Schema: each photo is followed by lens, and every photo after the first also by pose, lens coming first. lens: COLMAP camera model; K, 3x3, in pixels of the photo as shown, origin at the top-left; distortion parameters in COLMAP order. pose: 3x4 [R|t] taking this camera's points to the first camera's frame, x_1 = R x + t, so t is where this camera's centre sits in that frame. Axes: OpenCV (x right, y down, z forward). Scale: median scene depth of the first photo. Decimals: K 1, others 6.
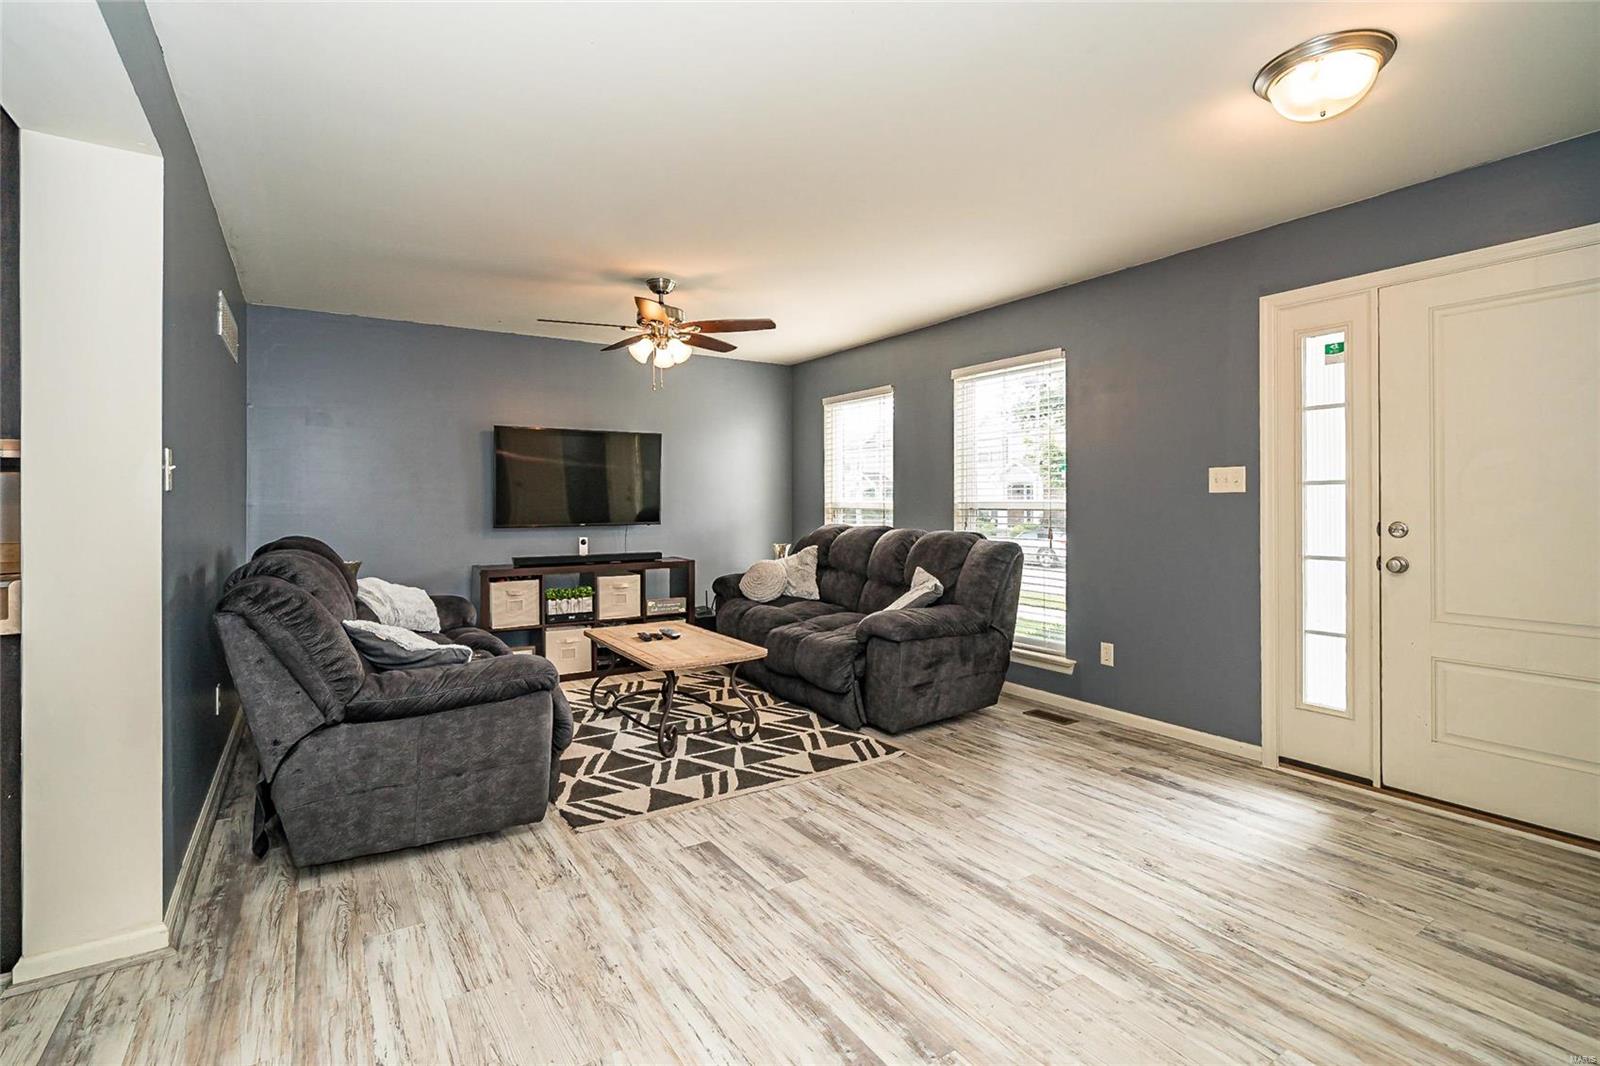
lens RADIAL K [[728.1, 0, 818.7], [0, 728.1, 506.4], [0, 0, 1]] dist [-0.003675, -0.000496]
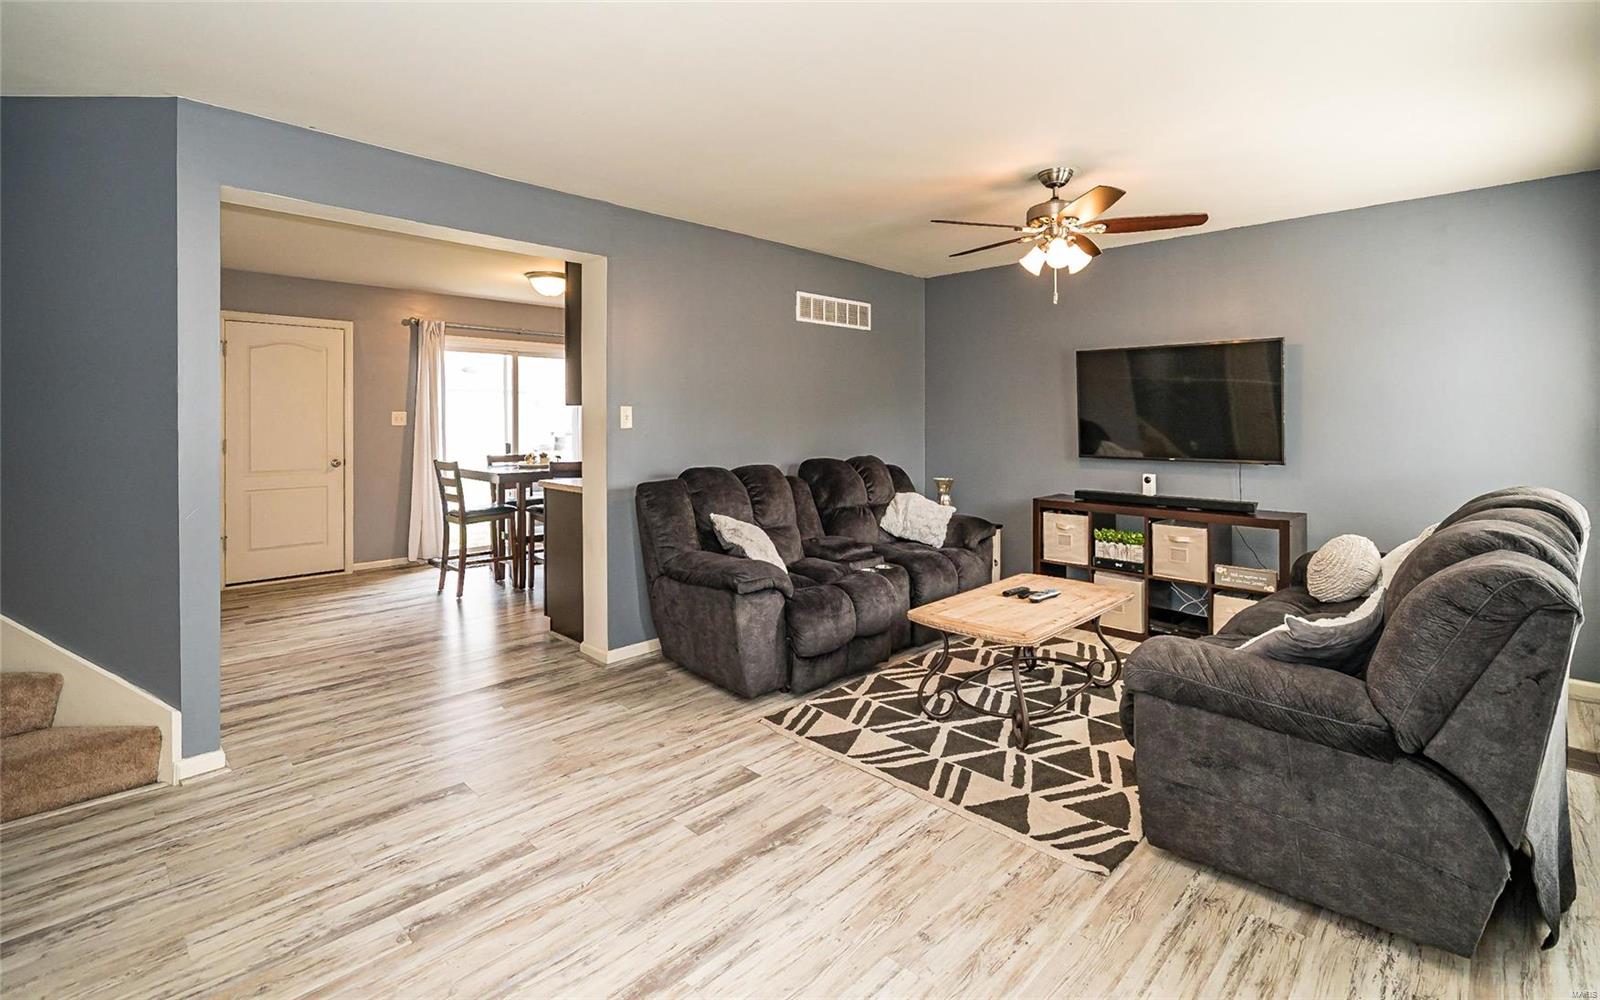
lens RADIAL K [[759.2, 0, 797.3], [0, 759.2, 431.1], [0, 0, 1]] dist [-0.001965, 0.000244]
pose [[0.191104, 0.023327, -0.981293, 0.738121], [-0.005209, 0.999728, 0.022751, -0.040891], [0.981556, 0.000764, 0.191173, 0.696094]]
